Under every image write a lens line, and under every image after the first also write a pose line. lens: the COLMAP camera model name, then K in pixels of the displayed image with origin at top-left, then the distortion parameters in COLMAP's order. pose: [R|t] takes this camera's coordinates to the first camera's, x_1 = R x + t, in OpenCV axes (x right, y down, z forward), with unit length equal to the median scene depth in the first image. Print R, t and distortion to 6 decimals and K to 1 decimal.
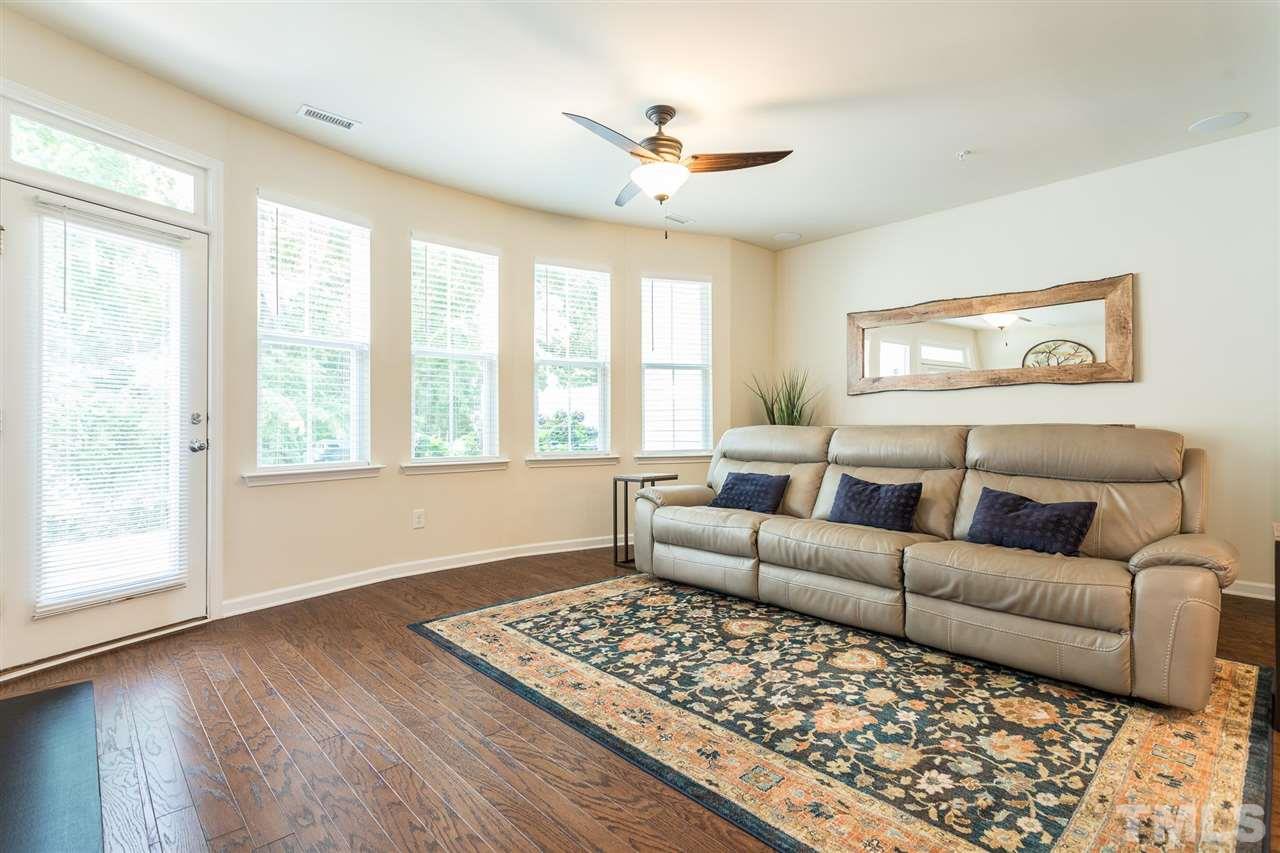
lens RADIAL K [[613.1, 0, 649.2], [0, 613.1, 428.7], [0, 0, 1]] dist [-0.000526, 0.001792]
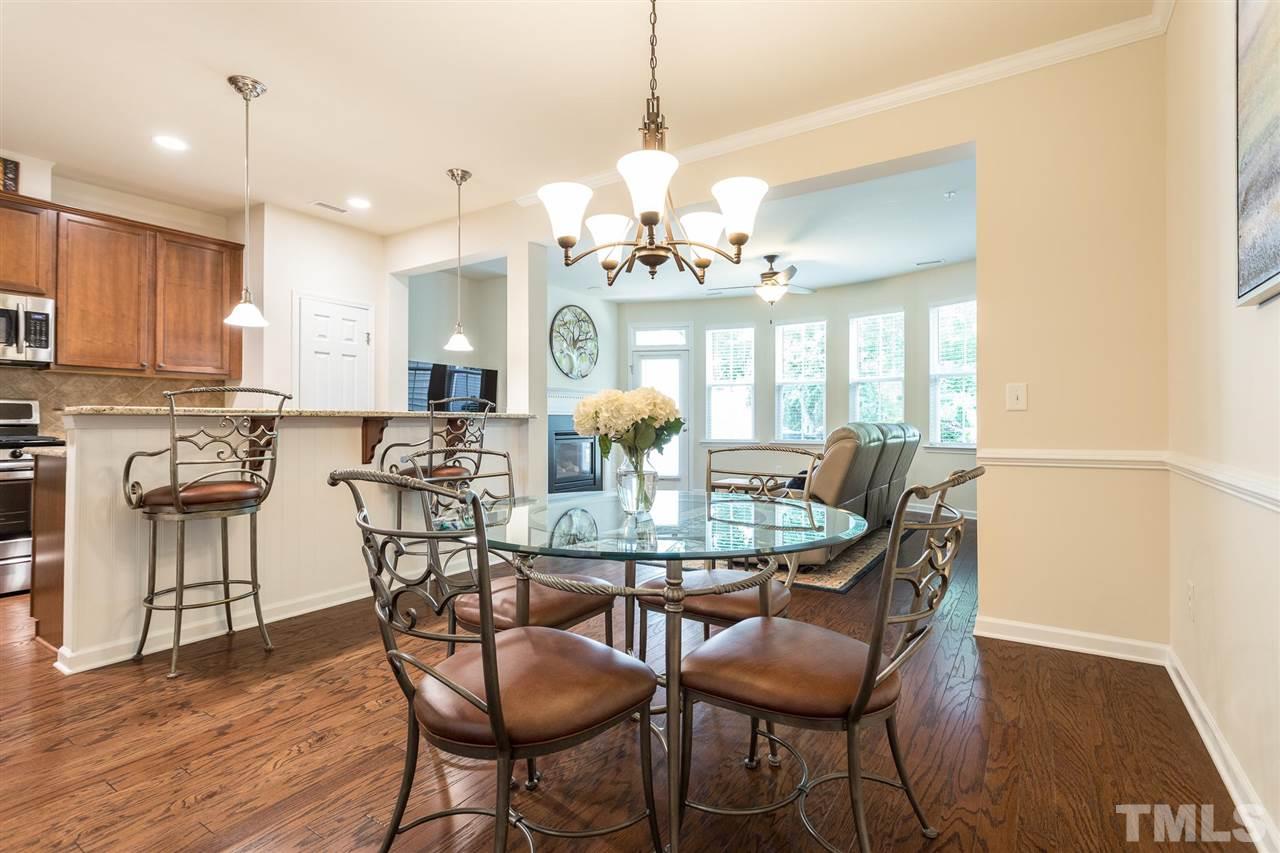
lens RADIAL K [[613.1, 0, 639.5], [0, 613.1, 418.5], [0, 0, 1]] dist [-0.000526, 0.001792]
pose [[0.222881, -0.000792, -0.974845, 1.983879], [-0.006635, 0.999975, -0.002330, -0.014255], [0.974823, 0.006987, 0.222870, 0.210937]]
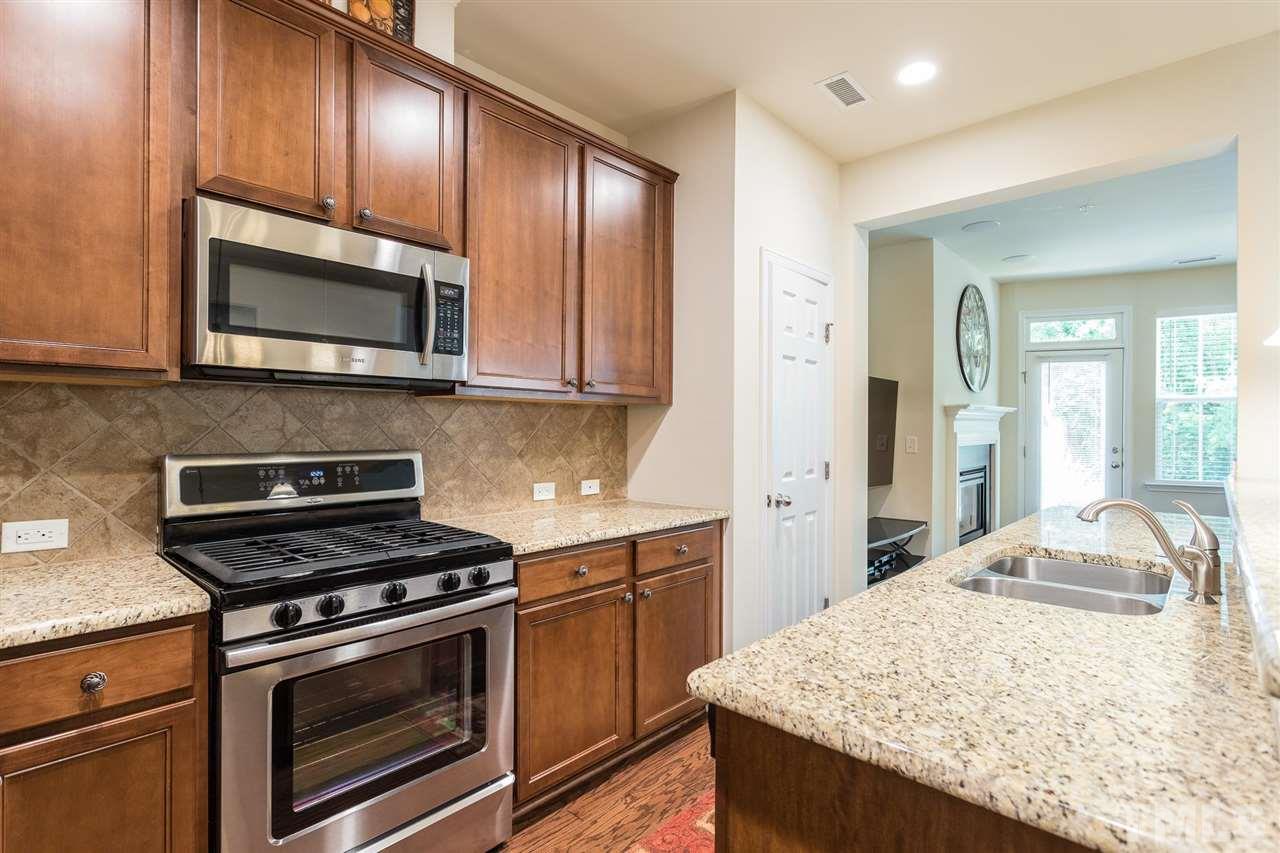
lens RADIAL K [[613.1, 0, 637.6], [0, 613.1, 428.3], [0, 0, 1]] dist [-0.000526, 0.001792]
pose [[0.063588, 0.006261, -0.997957, 1.083700], [-0.008294, 0.999949, 0.005745, -0.085363], [0.997942, 0.007912, 0.063637, -0.594976]]
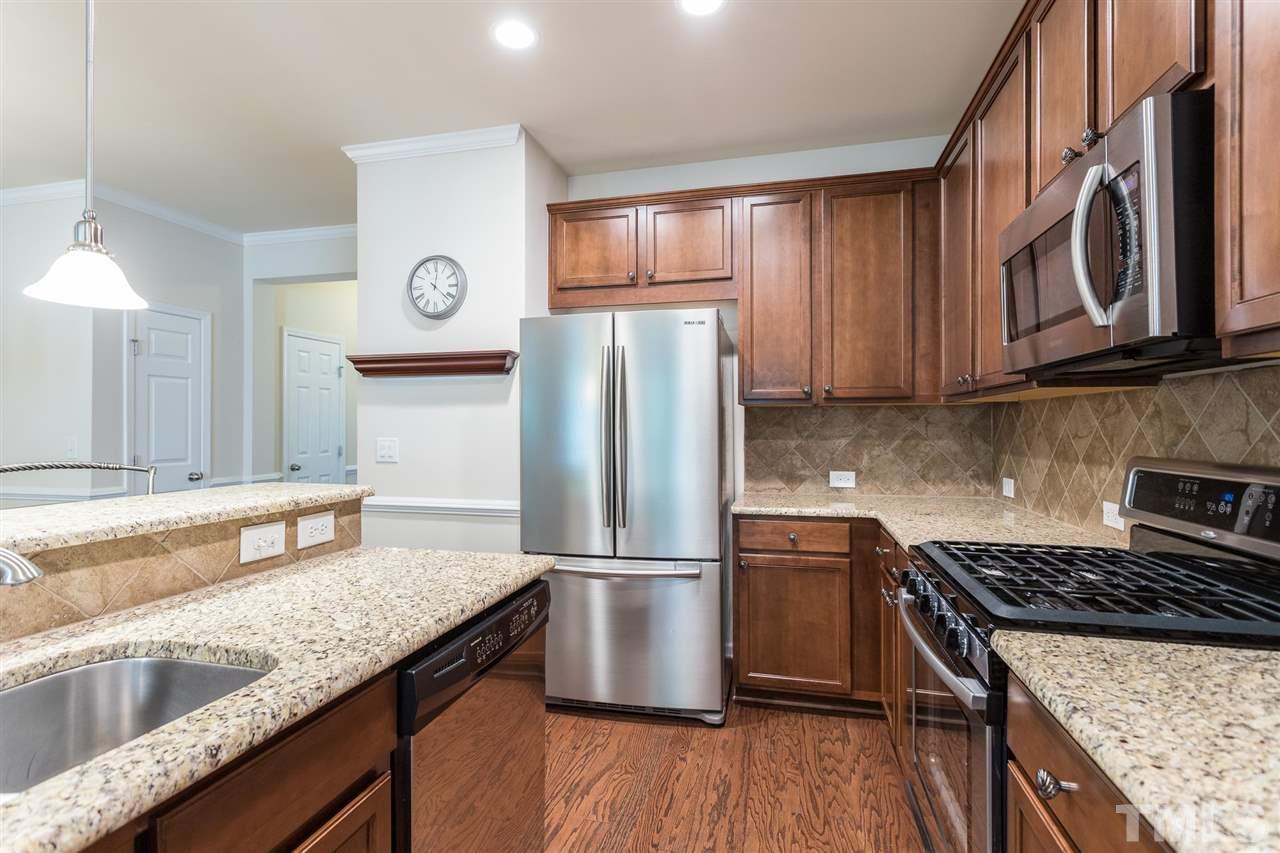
lens RADIAL K [[613.1, 0, 637.9], [0, 613.1, 422.3], [0, 0, 1]] dist [-0.000526, 0.001792]
pose [[-0.536328, 0.012625, 0.843915, 0.255208], [0.007748, 0.999920, -0.010035, -0.082115], [-0.843974, 0.001157, -0.536383, -0.307835]]
